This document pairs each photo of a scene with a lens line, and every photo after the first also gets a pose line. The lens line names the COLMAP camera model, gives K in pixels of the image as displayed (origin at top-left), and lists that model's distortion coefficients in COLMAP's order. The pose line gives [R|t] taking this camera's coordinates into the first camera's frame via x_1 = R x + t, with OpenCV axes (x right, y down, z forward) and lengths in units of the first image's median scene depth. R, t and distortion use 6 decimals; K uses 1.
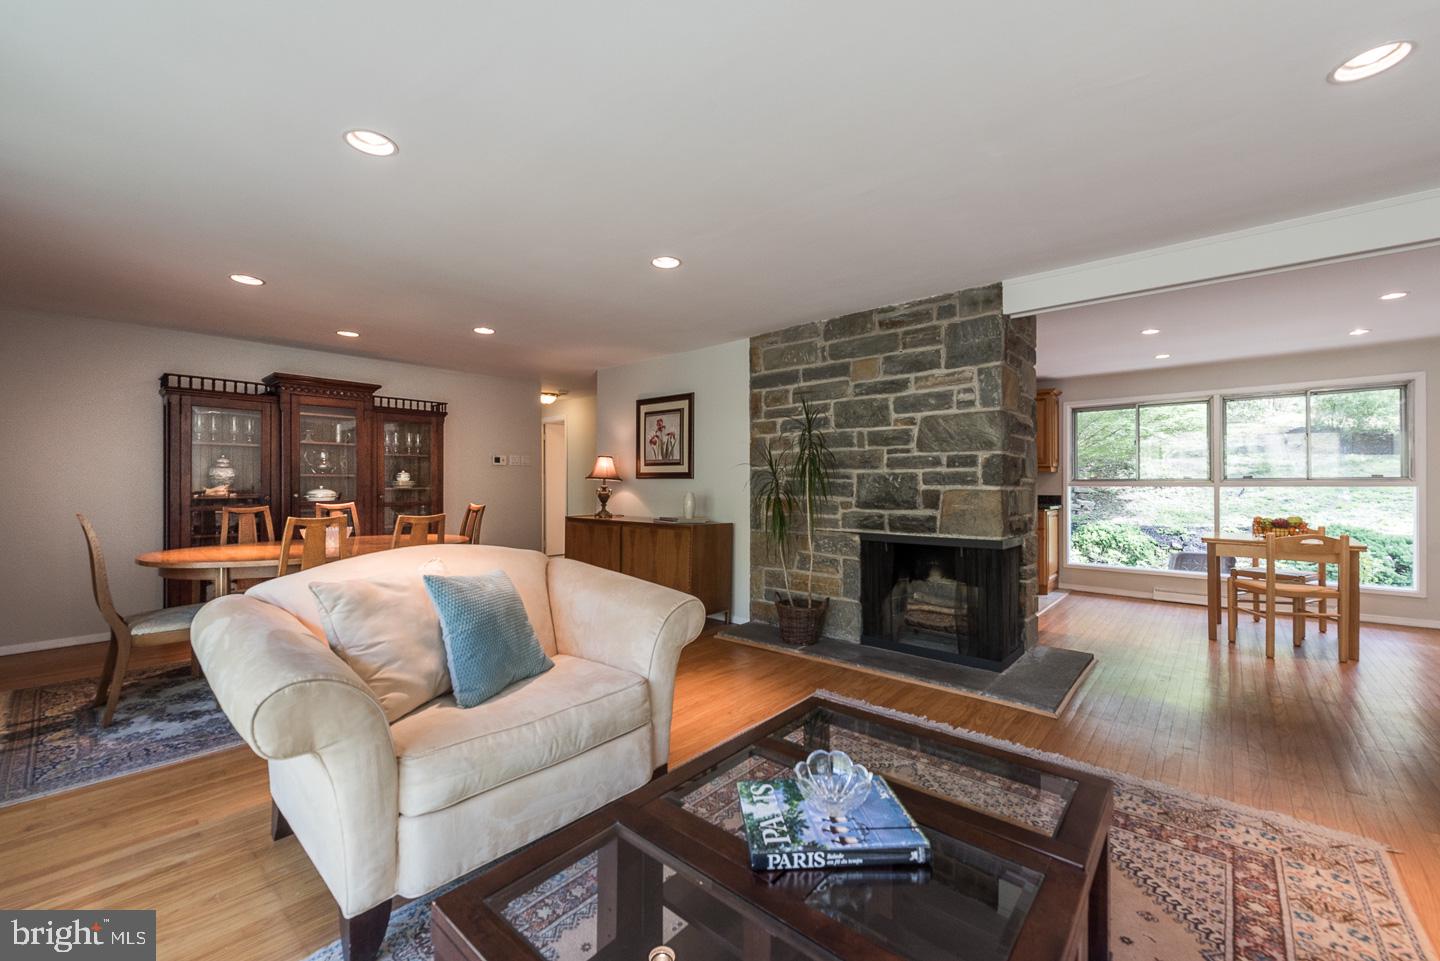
lens RADIAL K [[575.9, 0, 710.5], [0, 575.9, 480.1], [0, 0, 1]] dist [0.012336, -0.001246]
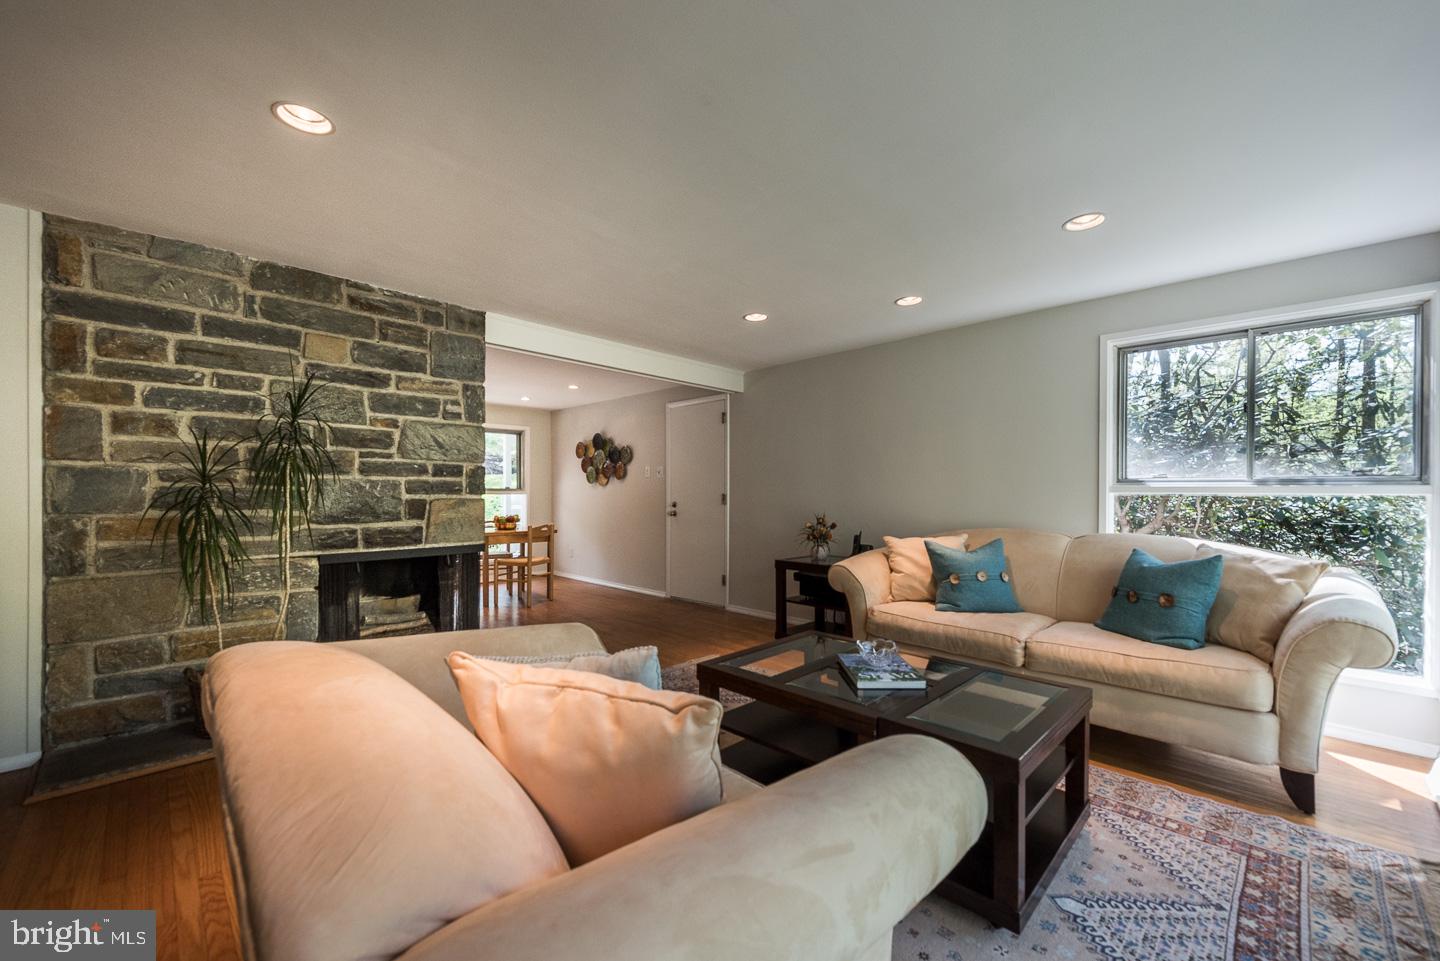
lens RADIAL K [[575.9, 0, 722.9], [0, 575.9, 492.3], [0, 0, 1]] dist [0.012336, -0.001246]
pose [[0.045941, 0.001154, 0.998943, -0.529527], [-0.010240, 0.999947, -0.000684, 0.000992], [-0.998892, -0.010198, 0.045951, 0.438782]]
